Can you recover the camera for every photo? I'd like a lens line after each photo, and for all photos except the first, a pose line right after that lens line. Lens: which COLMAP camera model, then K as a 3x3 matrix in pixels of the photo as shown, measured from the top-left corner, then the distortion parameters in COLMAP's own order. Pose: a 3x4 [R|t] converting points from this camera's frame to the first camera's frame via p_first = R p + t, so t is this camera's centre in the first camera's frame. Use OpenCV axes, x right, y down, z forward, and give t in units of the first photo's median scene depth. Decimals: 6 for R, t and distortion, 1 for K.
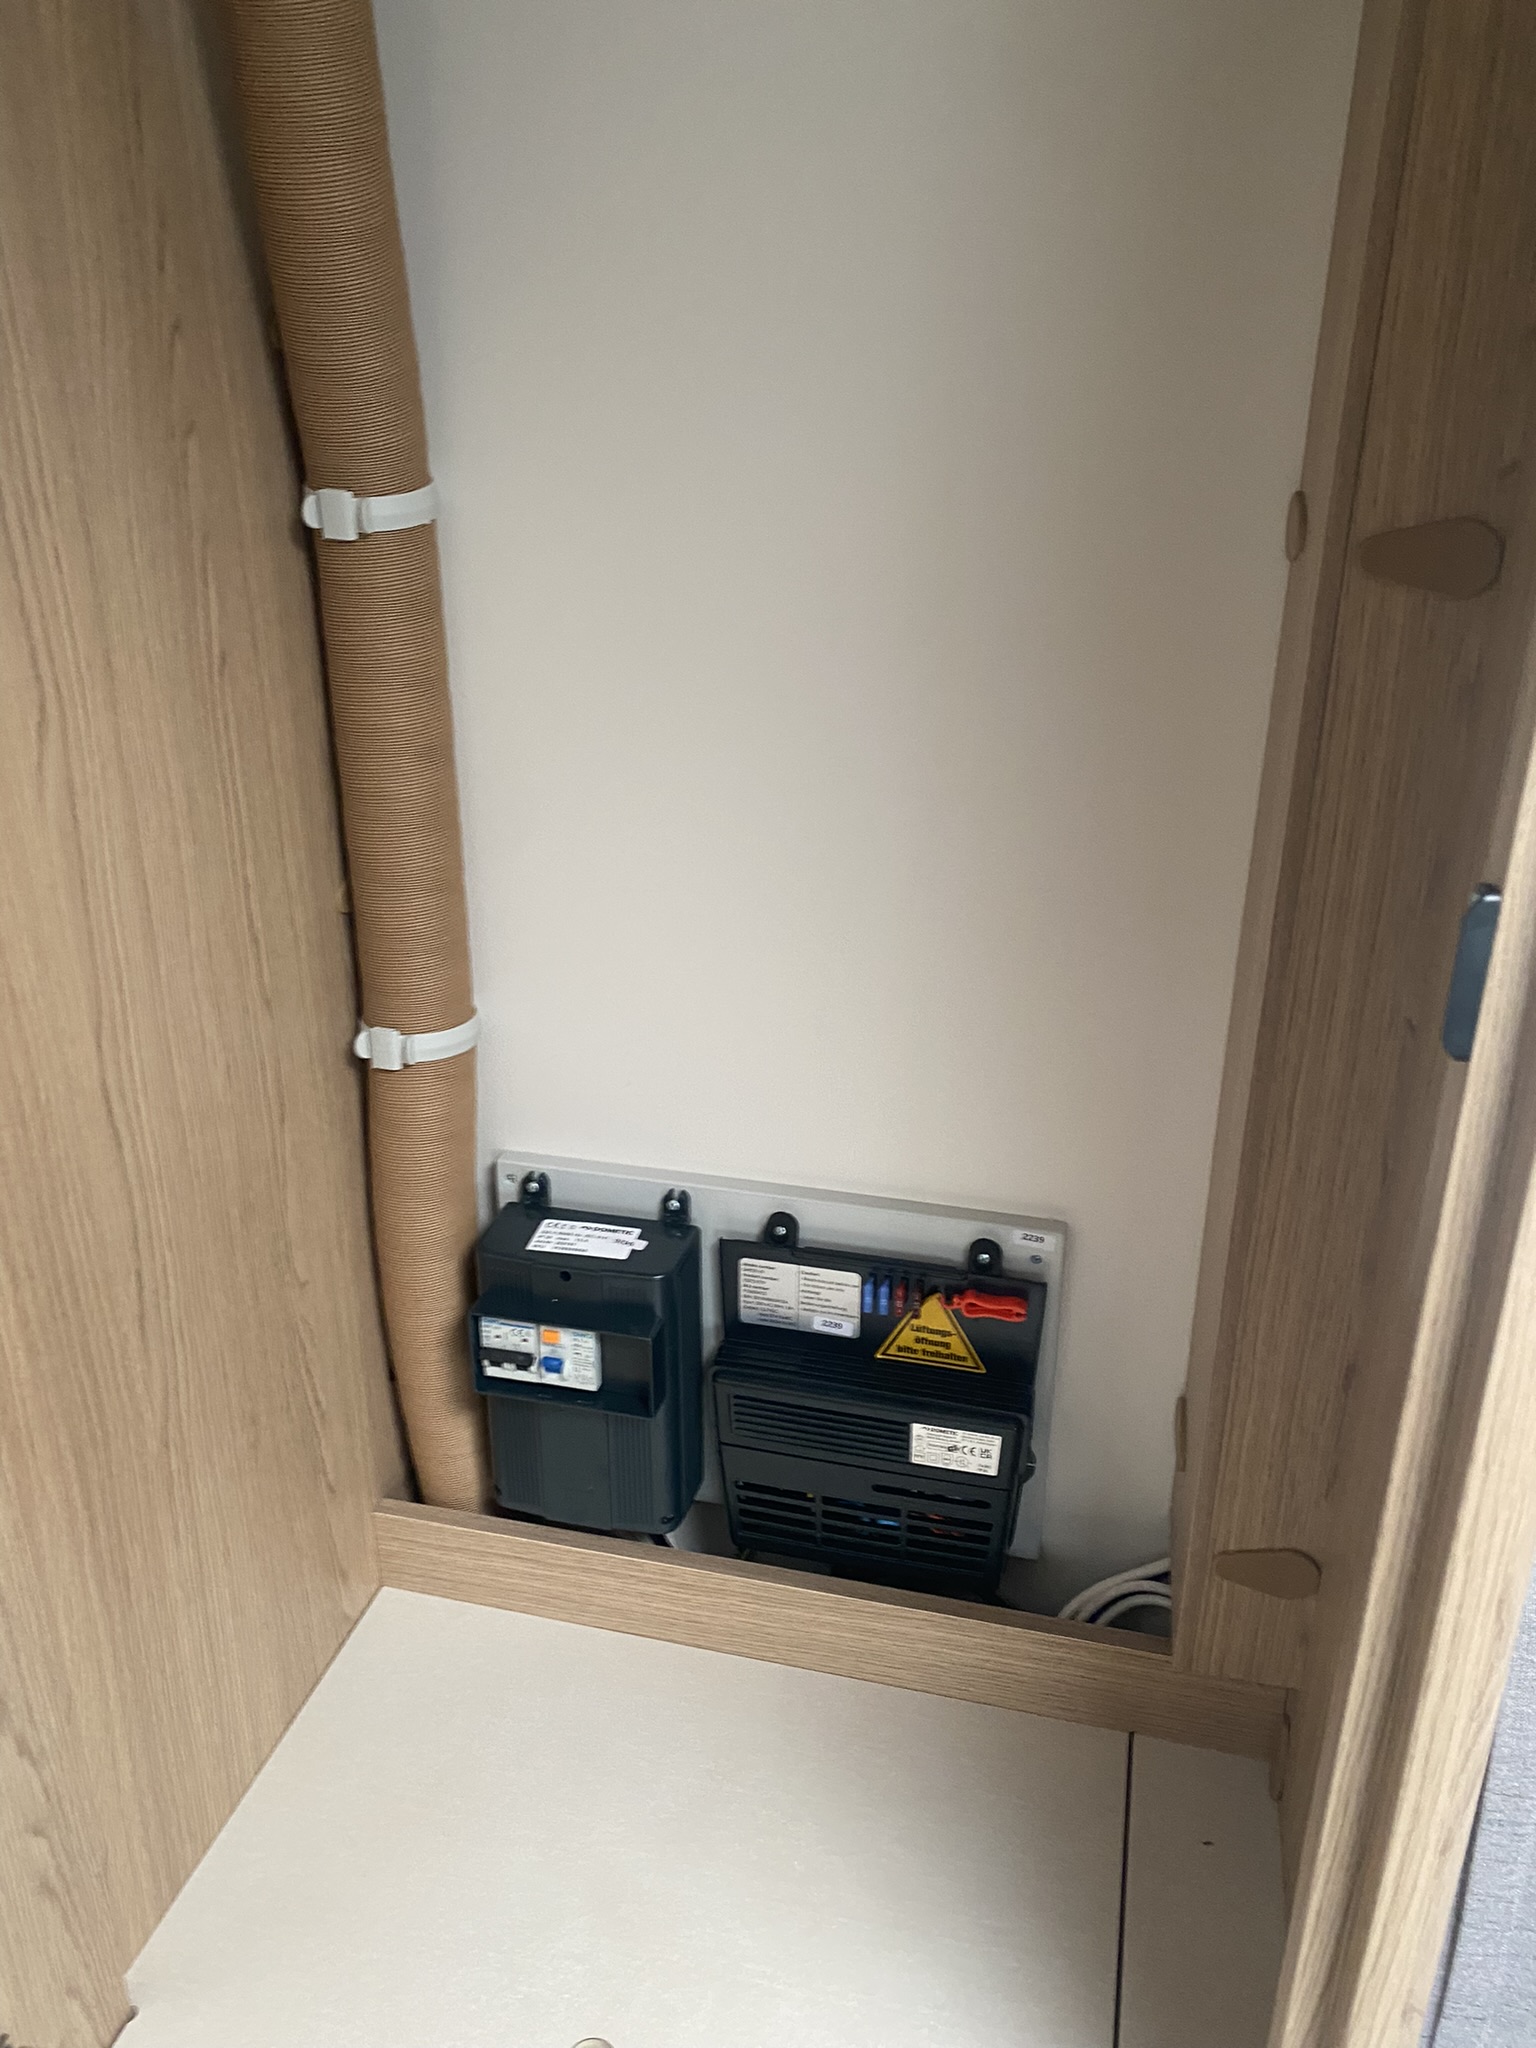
lens RADIAL K [[1555.6, 0, 777.5], [0, 1555.6, 1006.7], [0, 0, 1]] dist [0.028350, -0.030058]
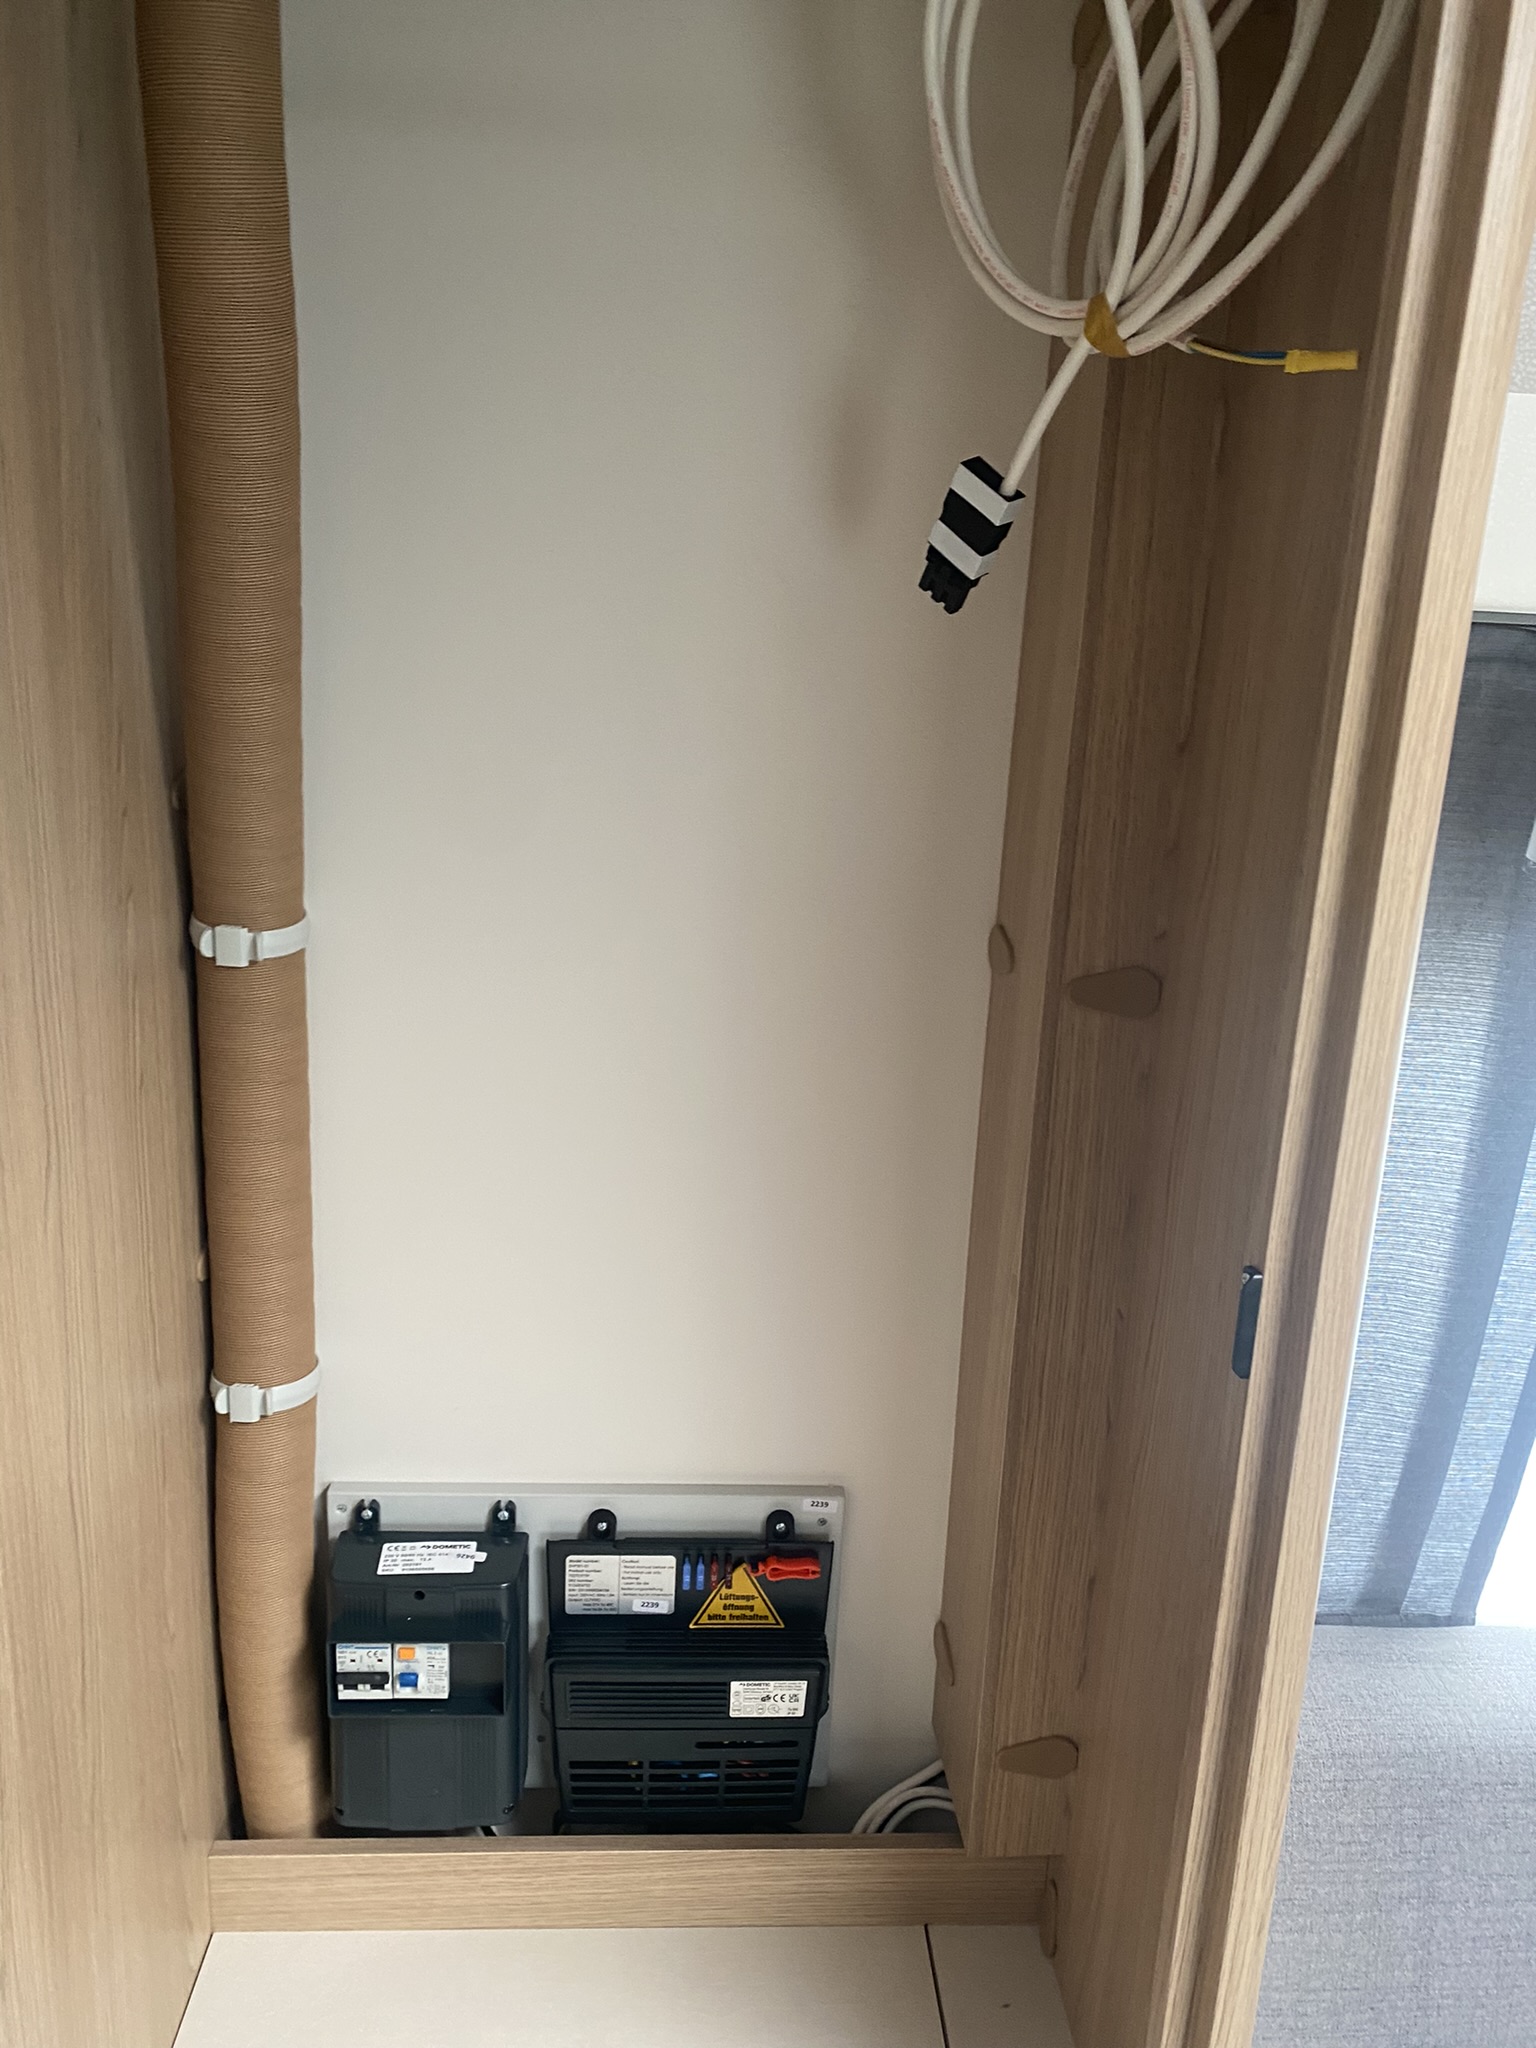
lens RADIAL K [[1555.6, 0, 762.1], [0, 1555.6, 1037.0], [0, 0, 1]] dist [0.028350, -0.030058]
pose [[0.956313, -0.042152, 0.289290, -0.209362], [0.078377, 0.990292, -0.114797, -0.073668], [-0.281643, 0.132455, 0.950333, -0.178246]]
